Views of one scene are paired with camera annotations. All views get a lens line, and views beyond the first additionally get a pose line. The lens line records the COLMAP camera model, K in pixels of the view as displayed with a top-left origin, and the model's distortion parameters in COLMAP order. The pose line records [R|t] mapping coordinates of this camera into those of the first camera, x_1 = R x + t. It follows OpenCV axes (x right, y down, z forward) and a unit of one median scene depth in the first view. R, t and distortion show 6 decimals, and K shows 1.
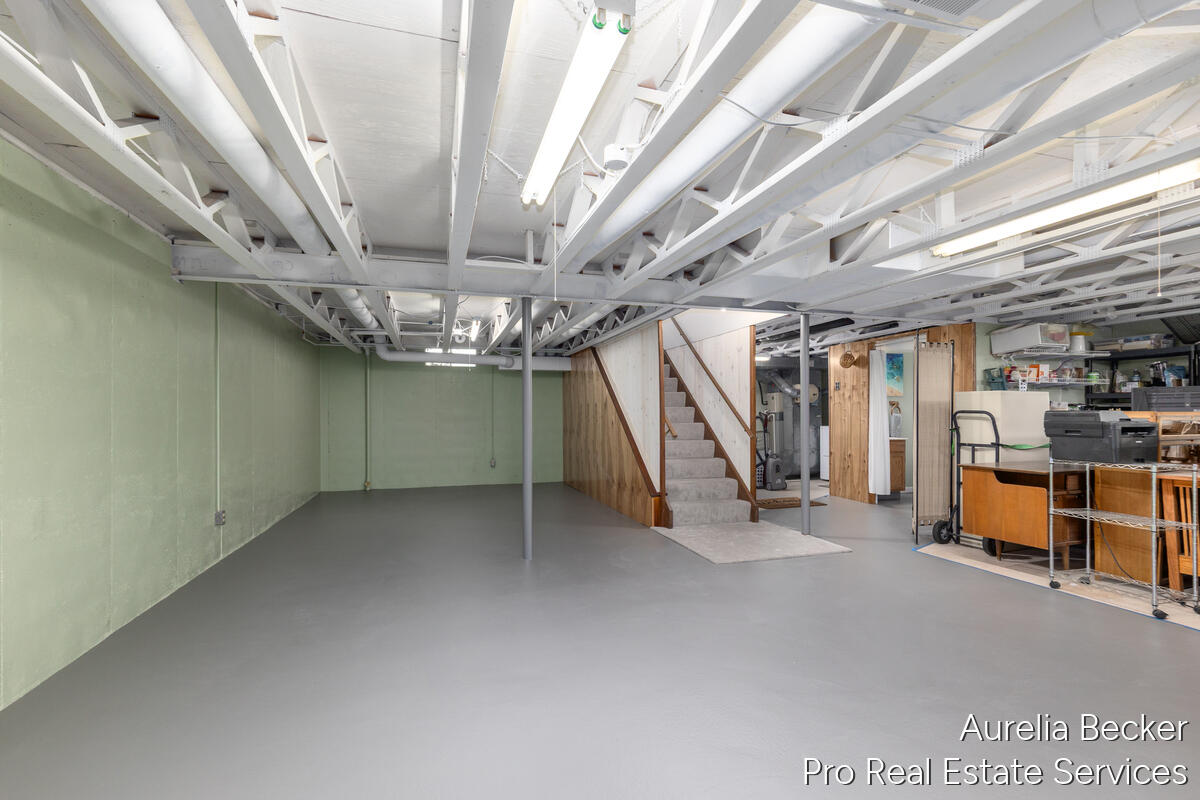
lens RADIAL K [[542.5, 0, 604.5], [0, 542.5, 407.3], [0, 0, 1]] dist [0.002957, 0.000081]
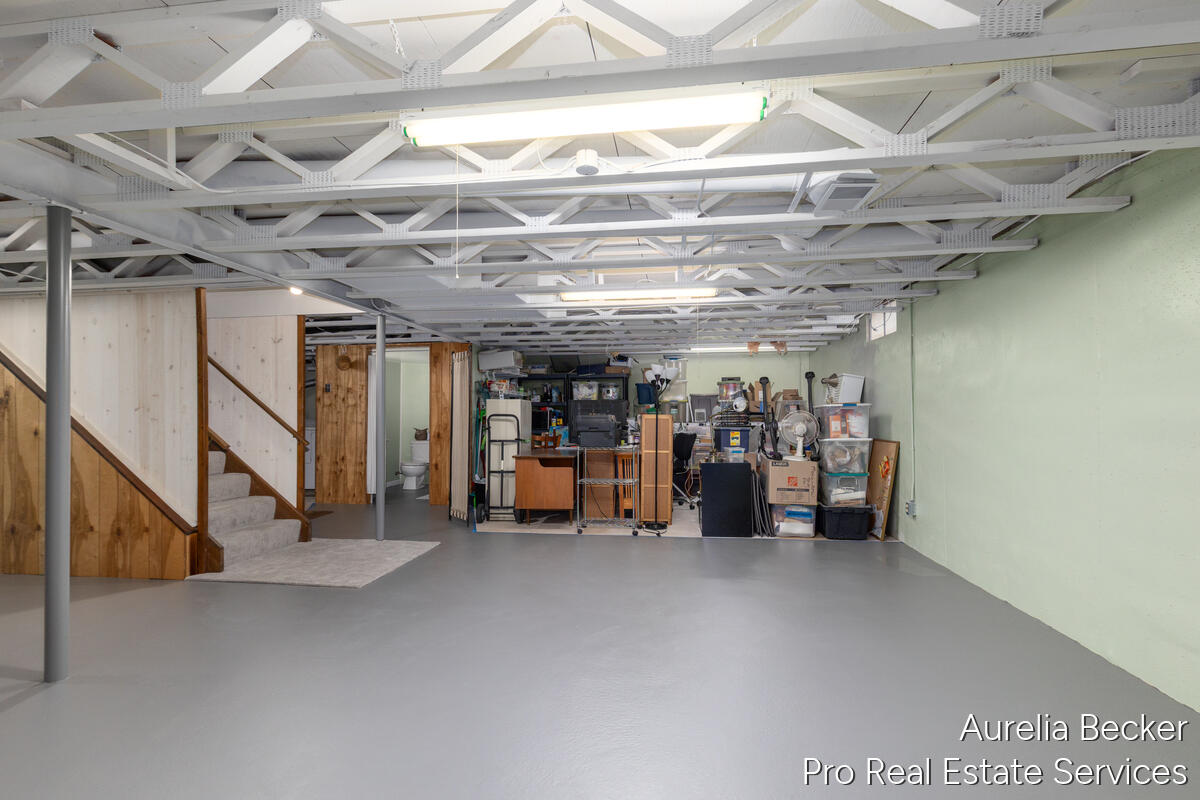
lens RADIAL K [[542.5, 0, 606.9], [0, 542.5, 408.2], [0, 0, 1]] dist [0.002957, 0.000081]
pose [[0.411746, 0.011726, 0.911223, -0.330583], [-0.009796, 0.999916, -0.008440, 0.000486], [-0.911246, -0.005451, 0.411826, 0.207930]]
